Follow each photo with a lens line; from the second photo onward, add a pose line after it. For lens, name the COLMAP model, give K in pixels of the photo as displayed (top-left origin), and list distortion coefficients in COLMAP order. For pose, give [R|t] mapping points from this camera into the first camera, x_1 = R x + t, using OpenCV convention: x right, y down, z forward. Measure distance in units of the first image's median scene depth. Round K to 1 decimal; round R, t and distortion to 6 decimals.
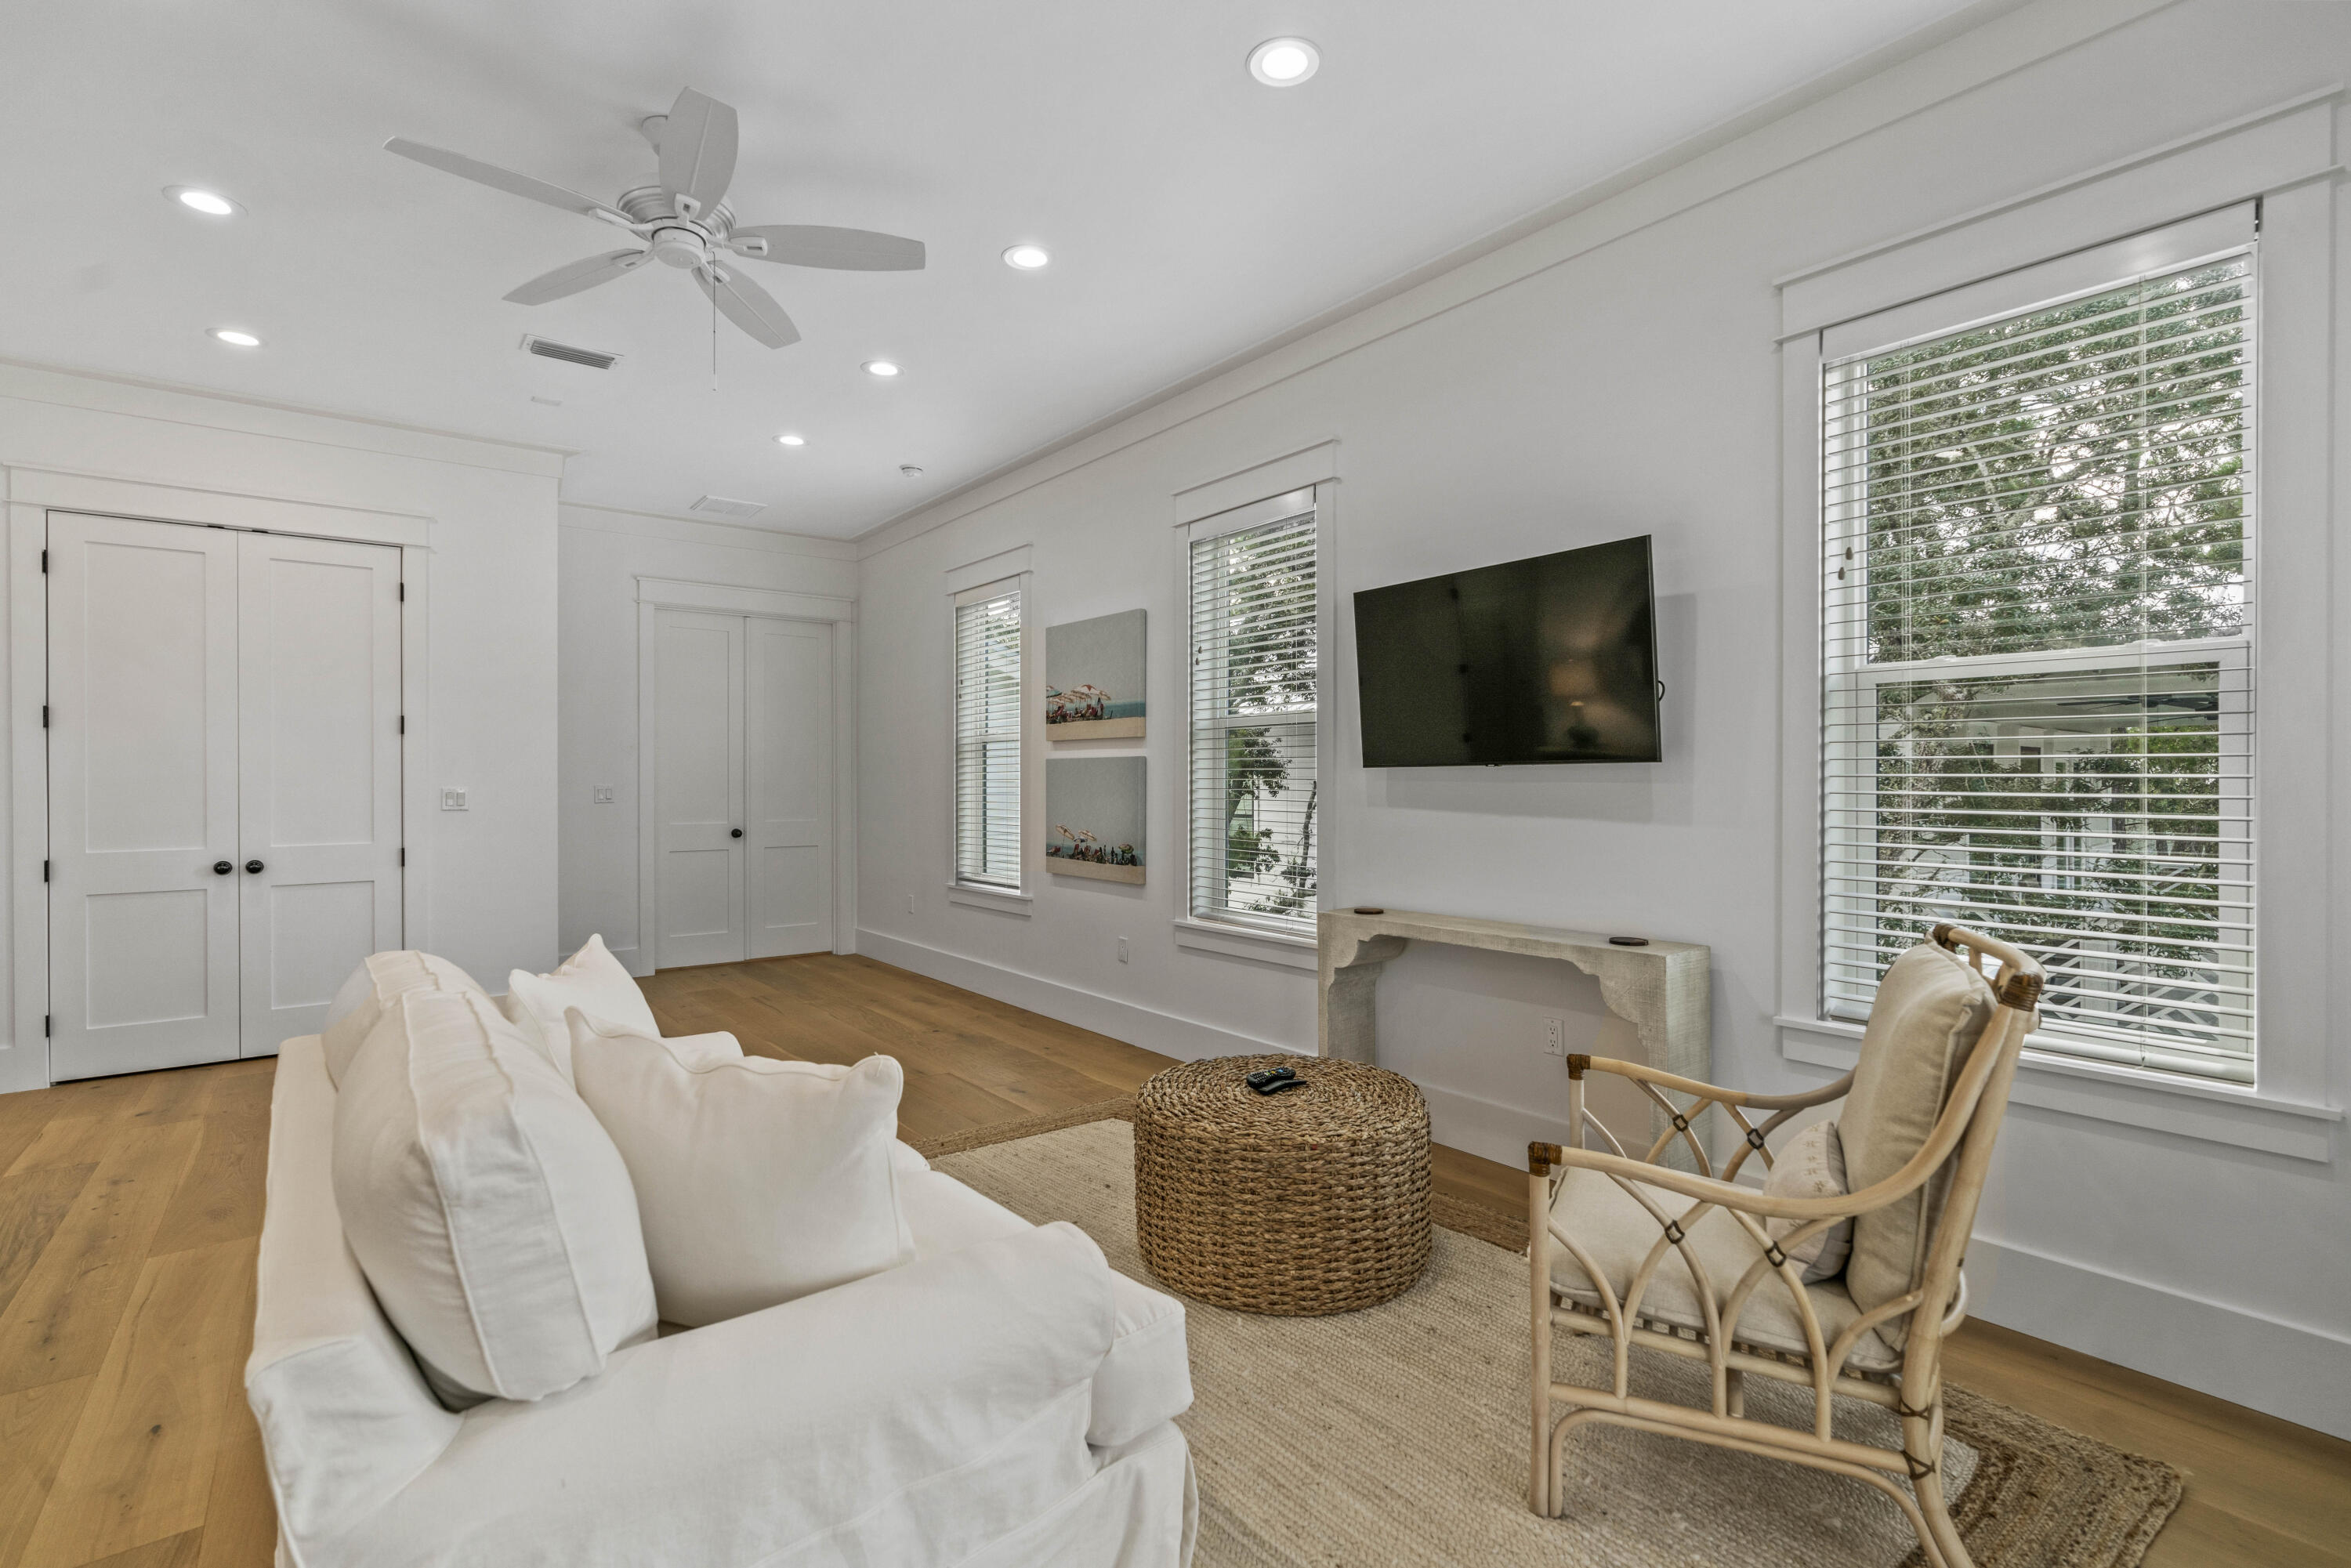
lens RADIAL K [[1061.2, 0, 1159.3], [0, 1061.2, 781.5], [0, 0, 1]] dist [-0.004087, 0.000545]
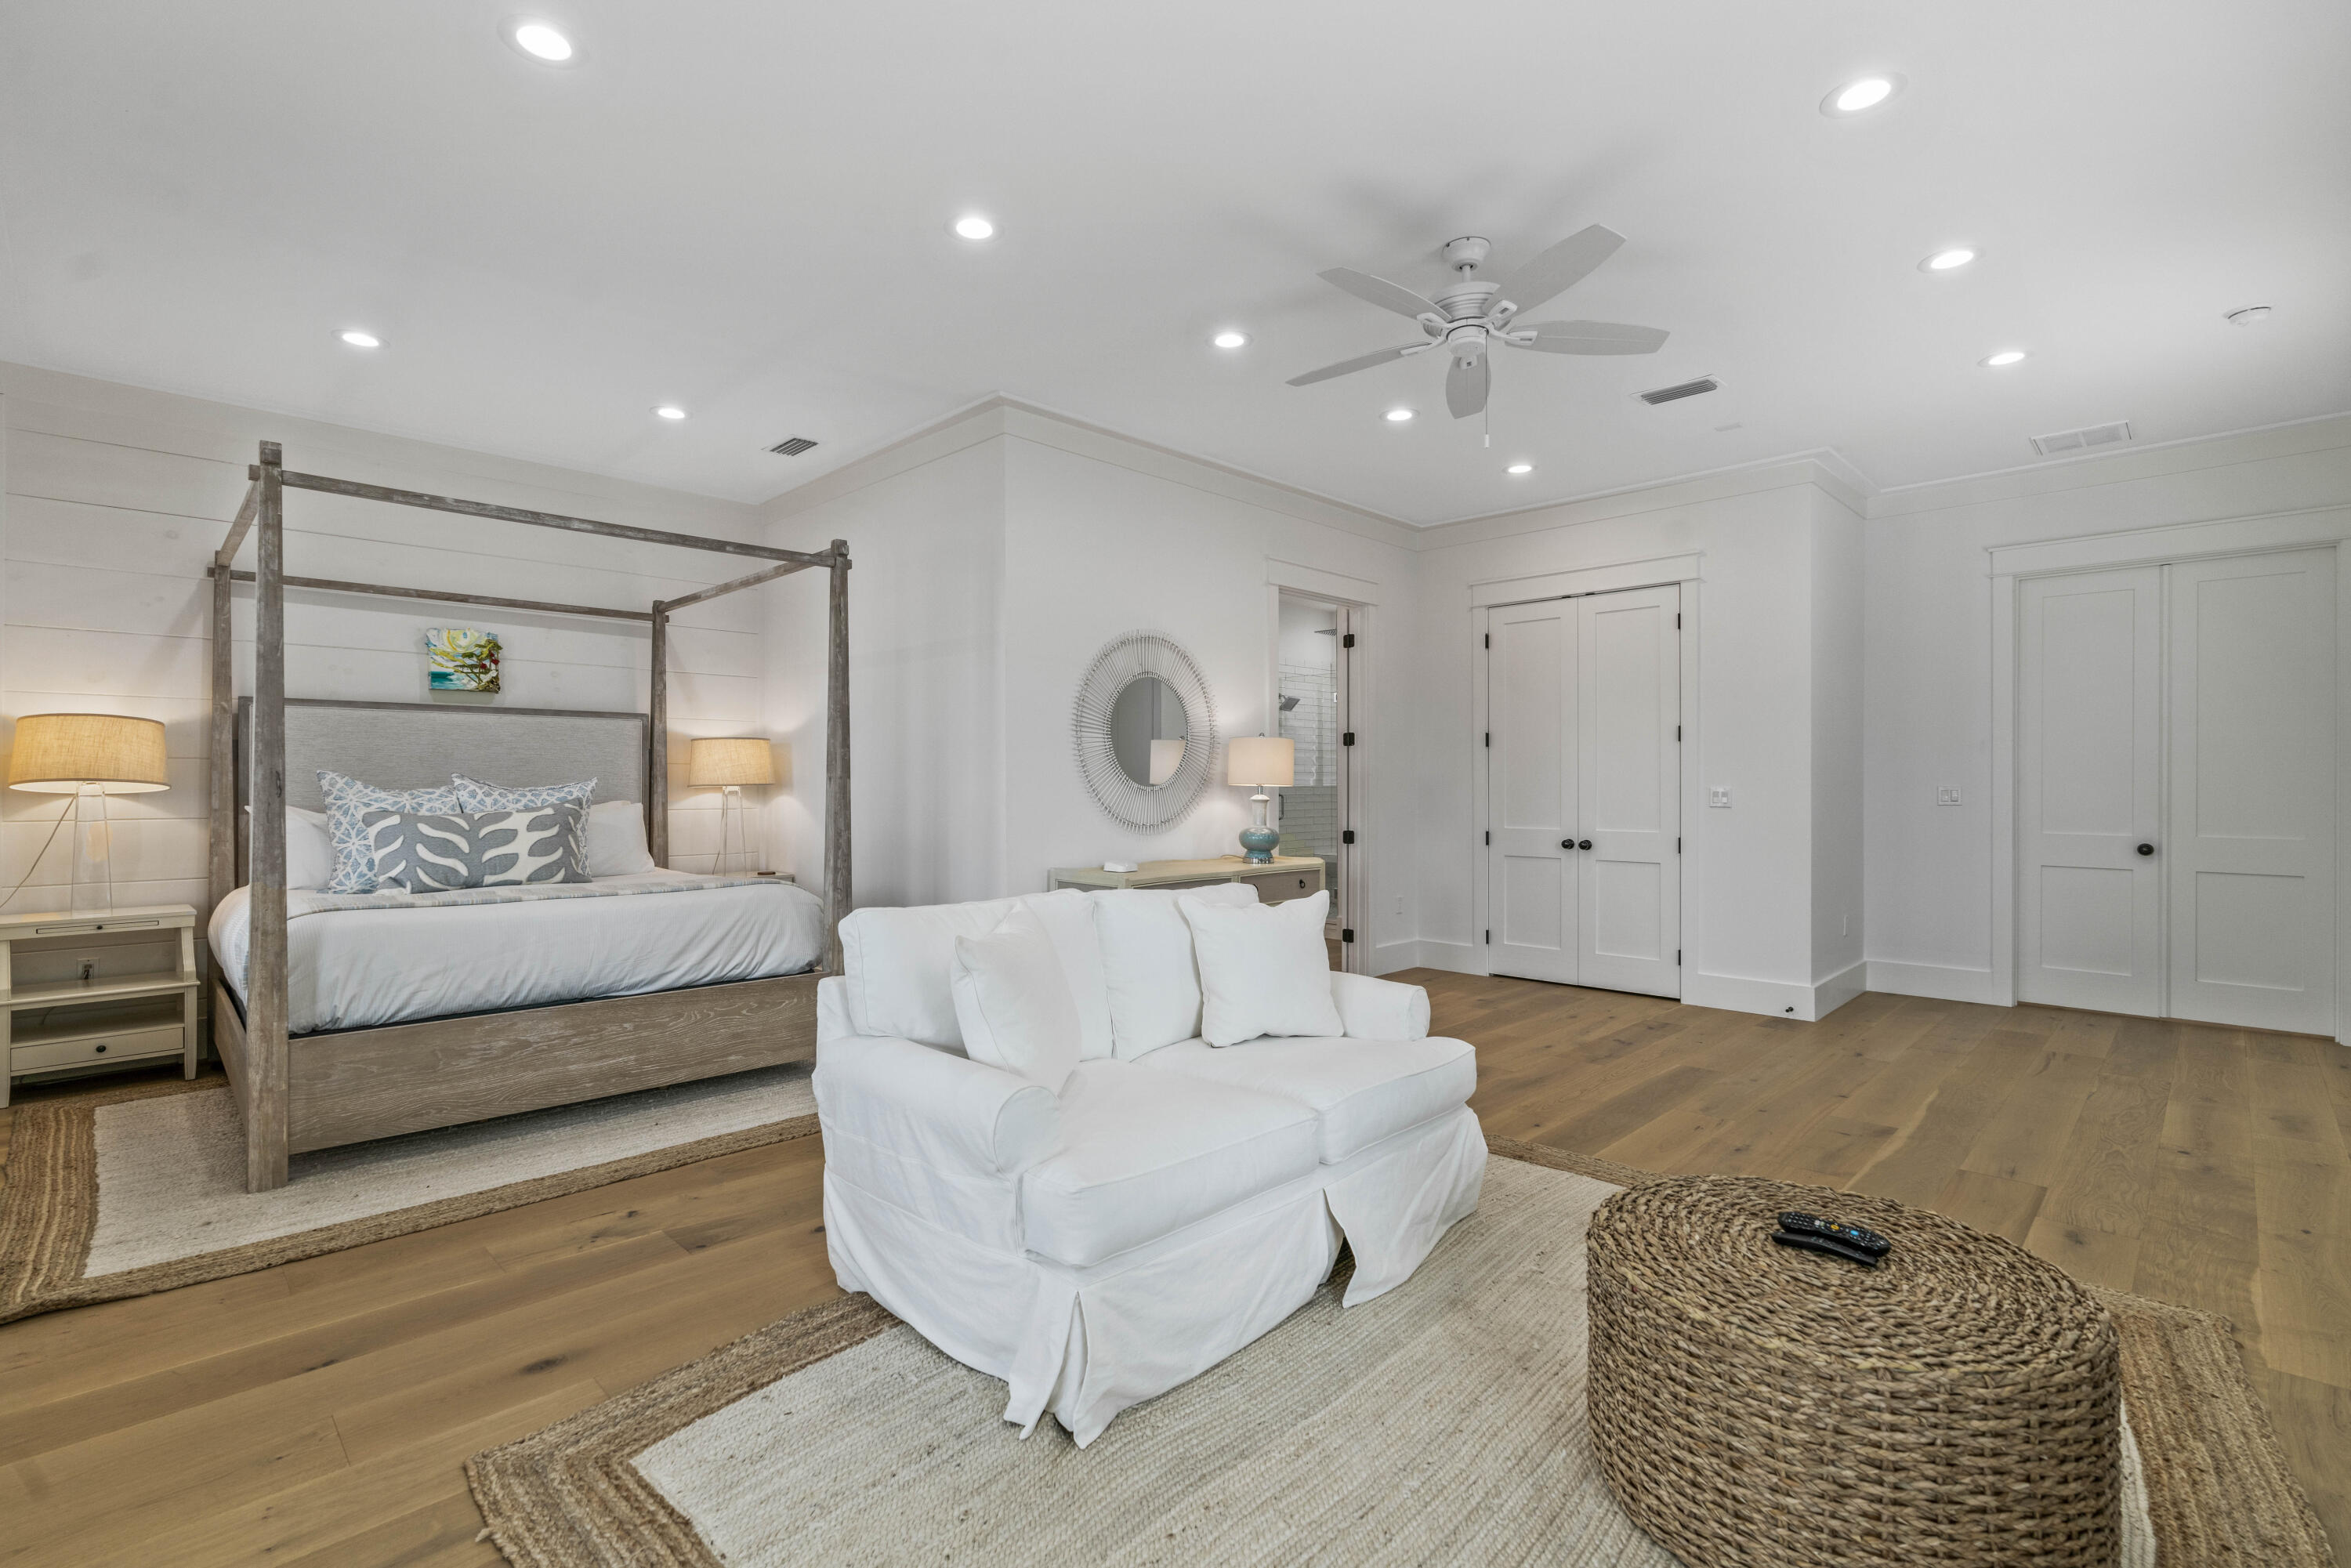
lens RADIAL K [[1061.2, 0, 1159.3], [0, 1061.2, 781.5], [0, 0, 1]] dist [-0.004087, 0.000545]
pose [[0.120867, 0.001842, -0.992667, 0.427737], [-0.000692, 0.999998, 0.001771, -0.001823], [0.992669, 0.000473, 0.120868, 0.306304]]
